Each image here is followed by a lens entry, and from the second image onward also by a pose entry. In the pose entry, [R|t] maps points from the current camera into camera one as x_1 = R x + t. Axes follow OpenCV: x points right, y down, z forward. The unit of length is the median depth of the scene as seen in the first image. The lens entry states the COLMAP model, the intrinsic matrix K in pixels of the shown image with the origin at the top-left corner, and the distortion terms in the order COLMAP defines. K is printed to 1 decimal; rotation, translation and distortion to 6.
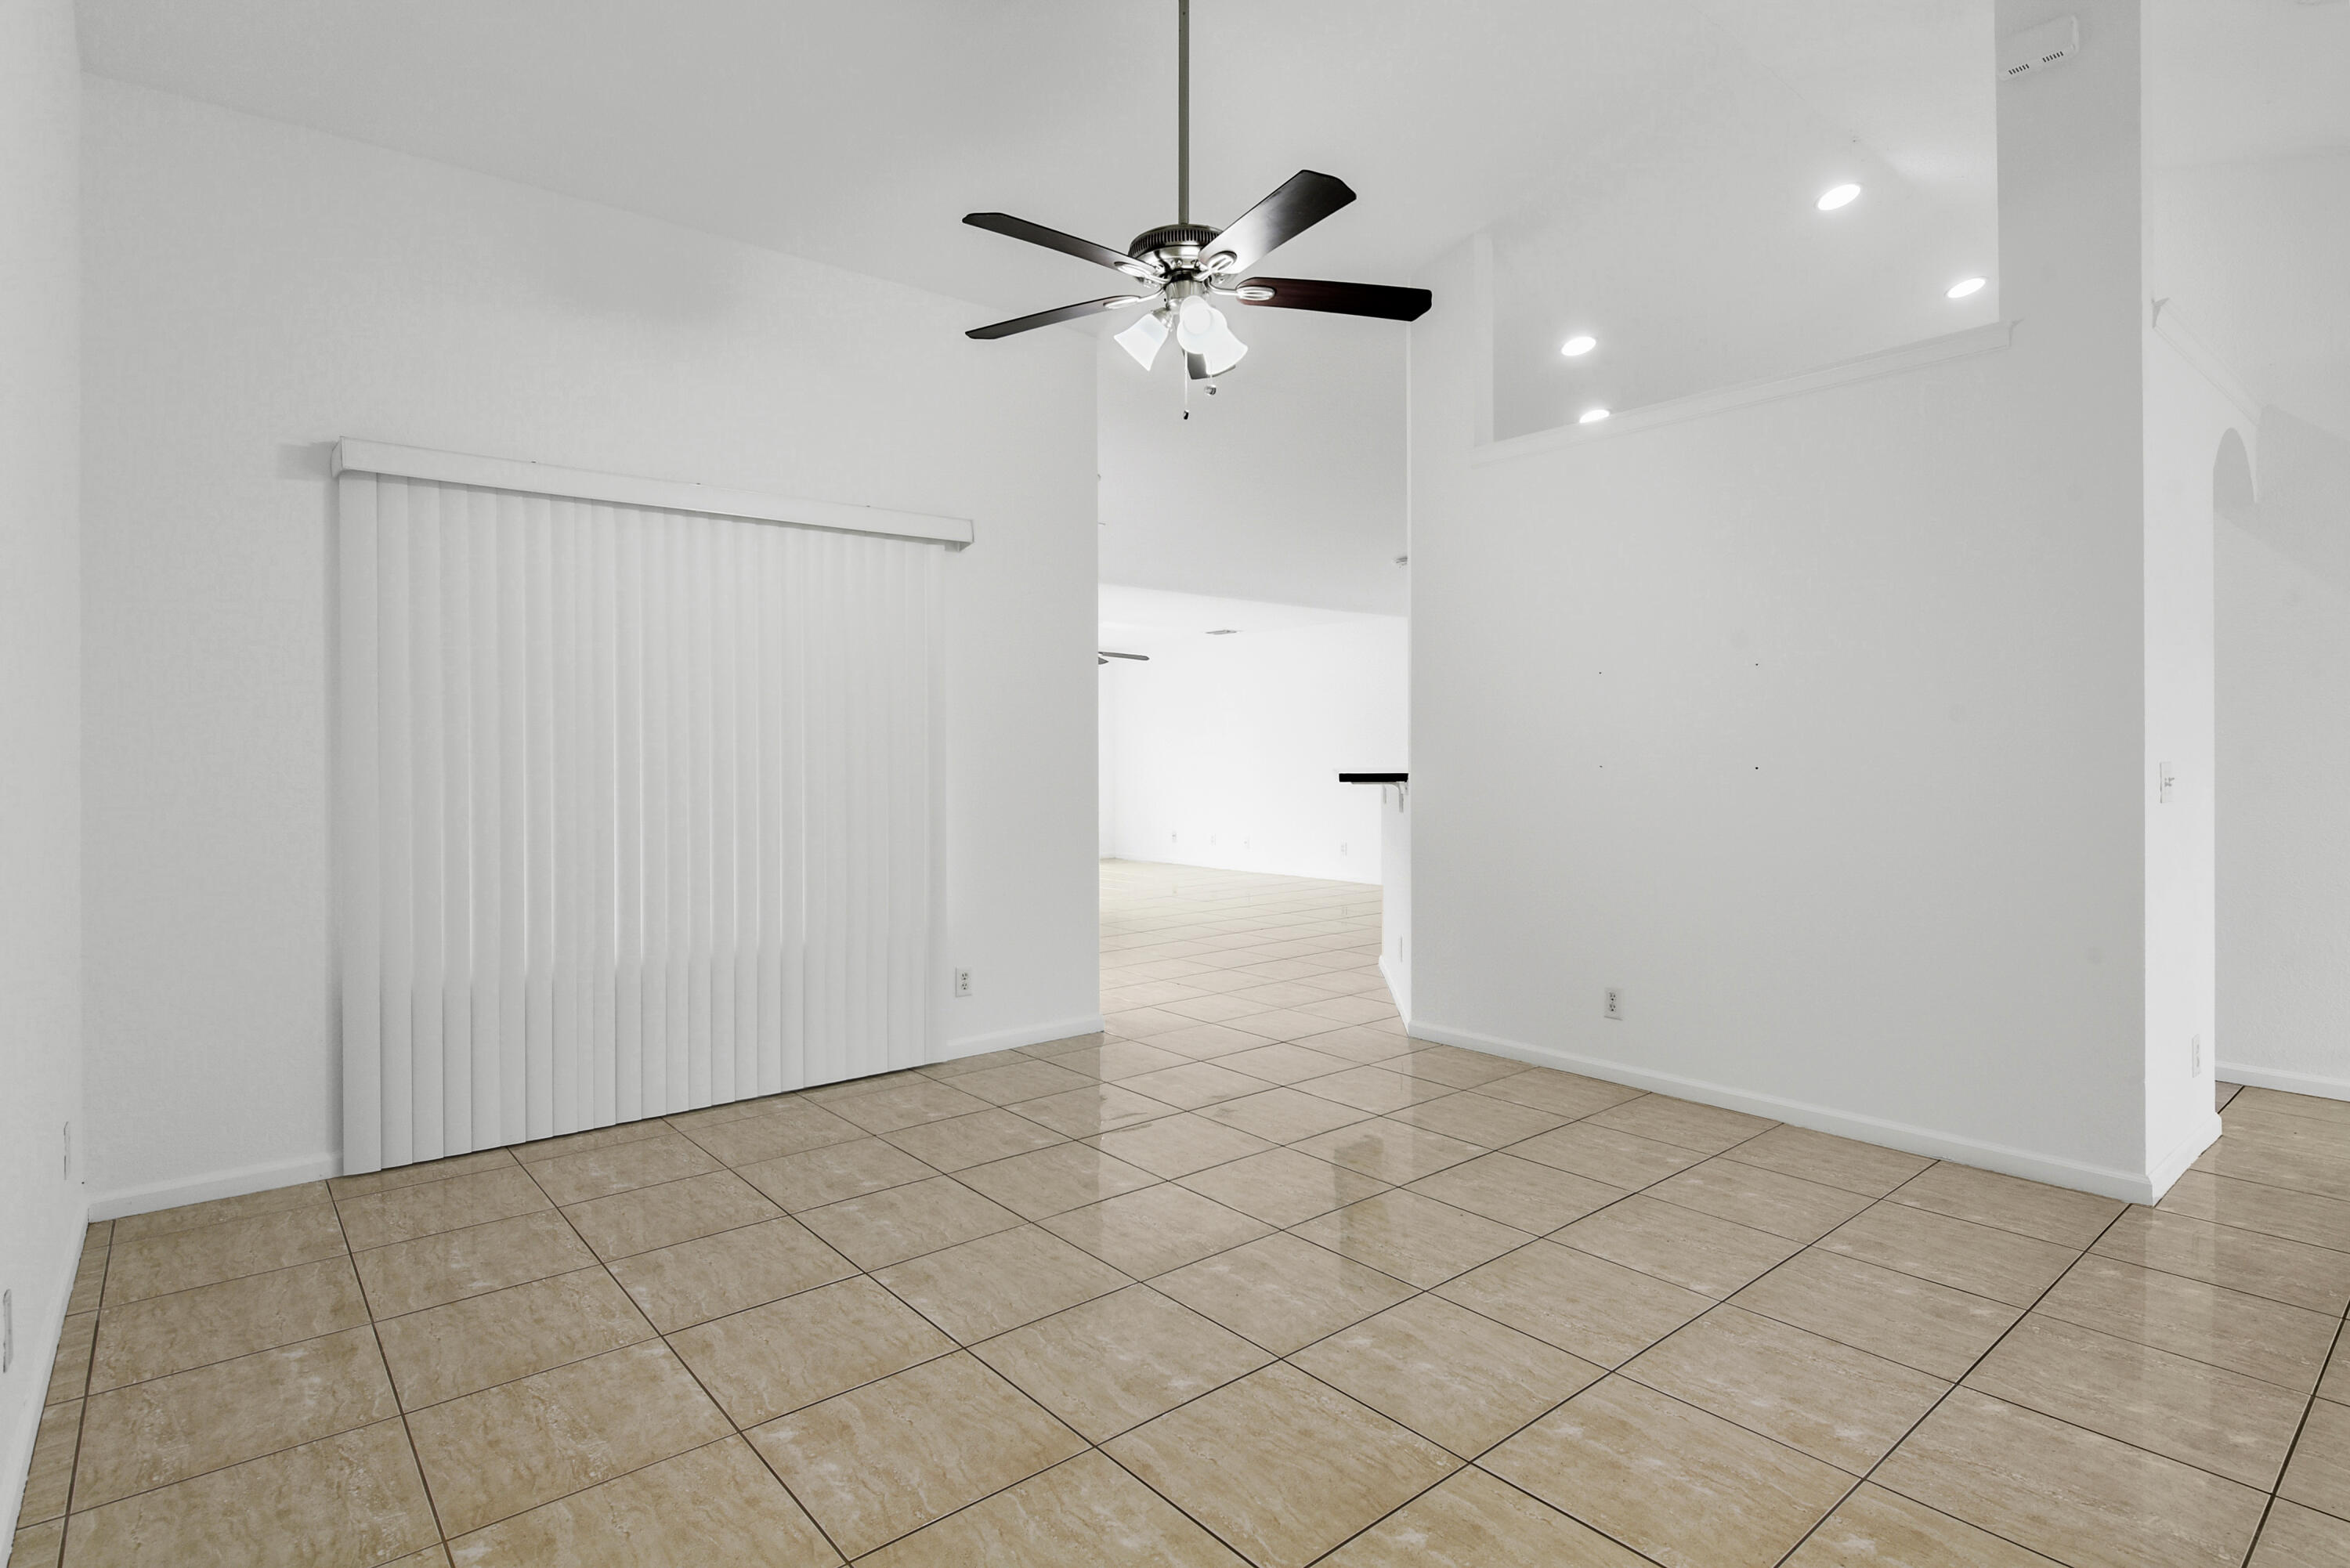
lens RADIAL K [[1201.7, 0, 1172.4], [0, 1201.7, 762.0], [0, 0, 1]] dist [-0.005811, -0.001814]
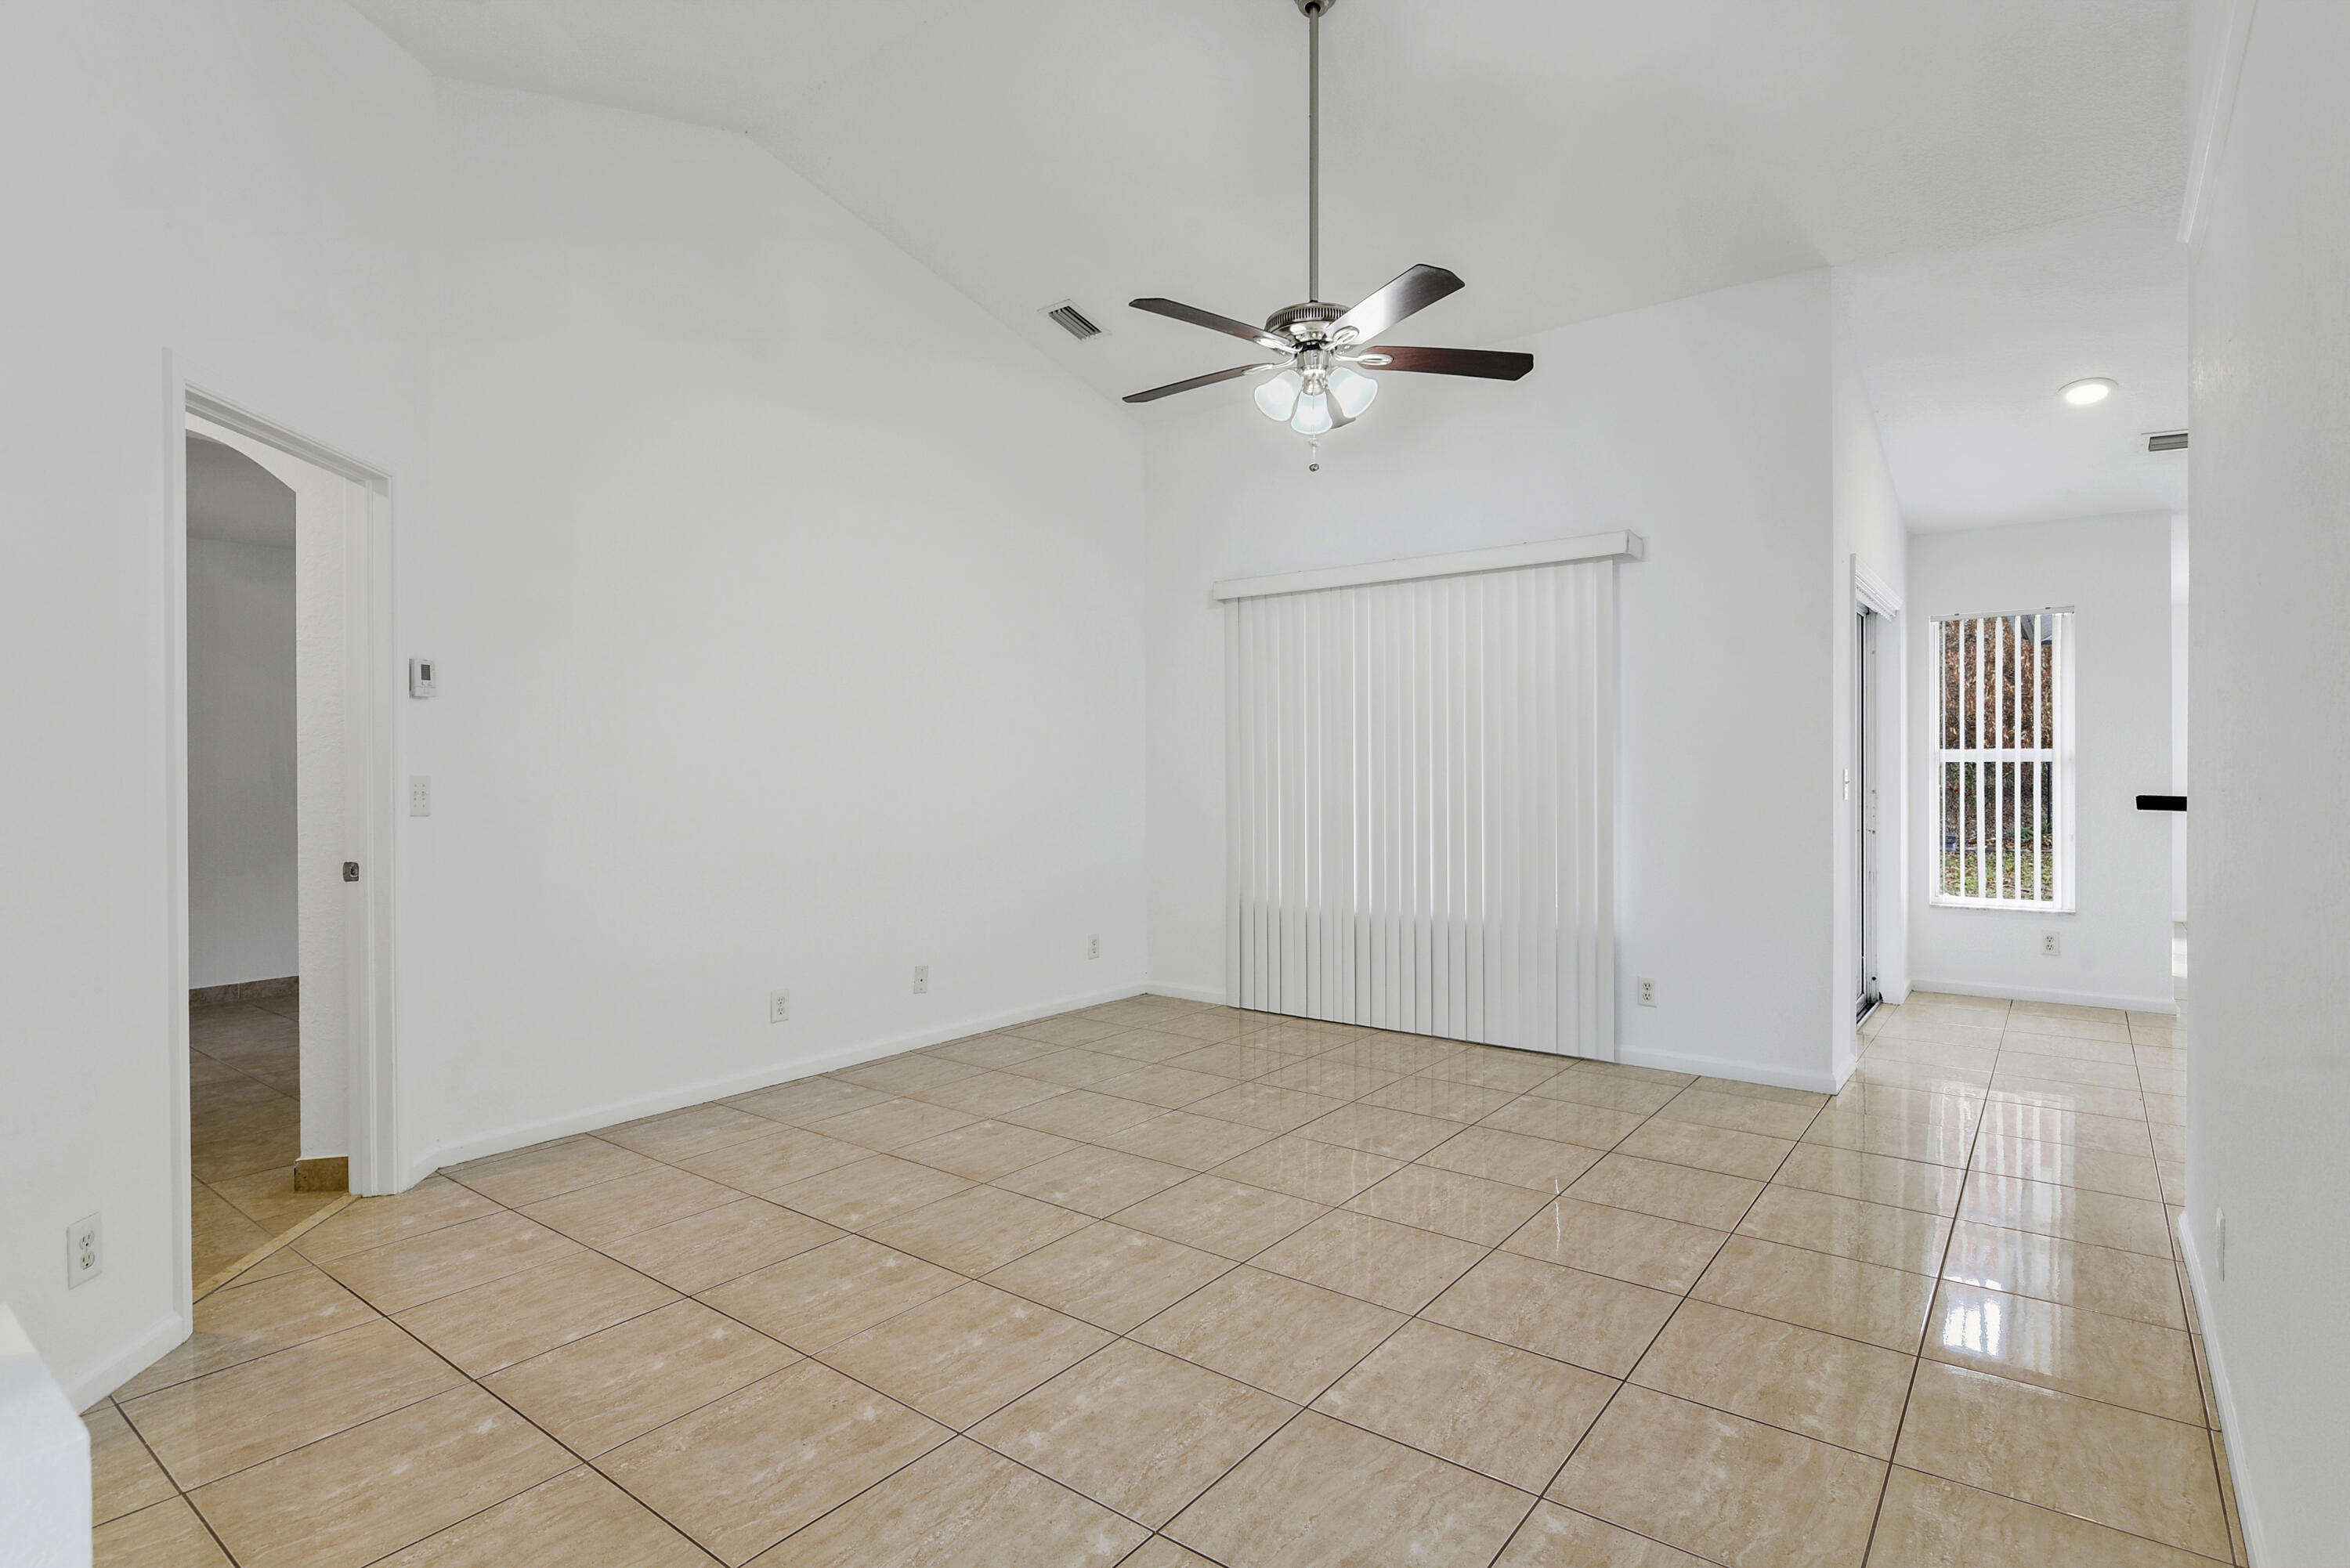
lens RADIAL K [[1201.7, 0, 1172.4], [0, 1201.7, 762.0], [0, 0, 1]] dist [-0.005811, -0.001814]
pose [[0.200146, 0.002355, -0.979763, 1.118201], [-0.008388, 0.999965, 0.000690, -0.006876], [0.979730, 0.008081, 0.200158, 0.643707]]
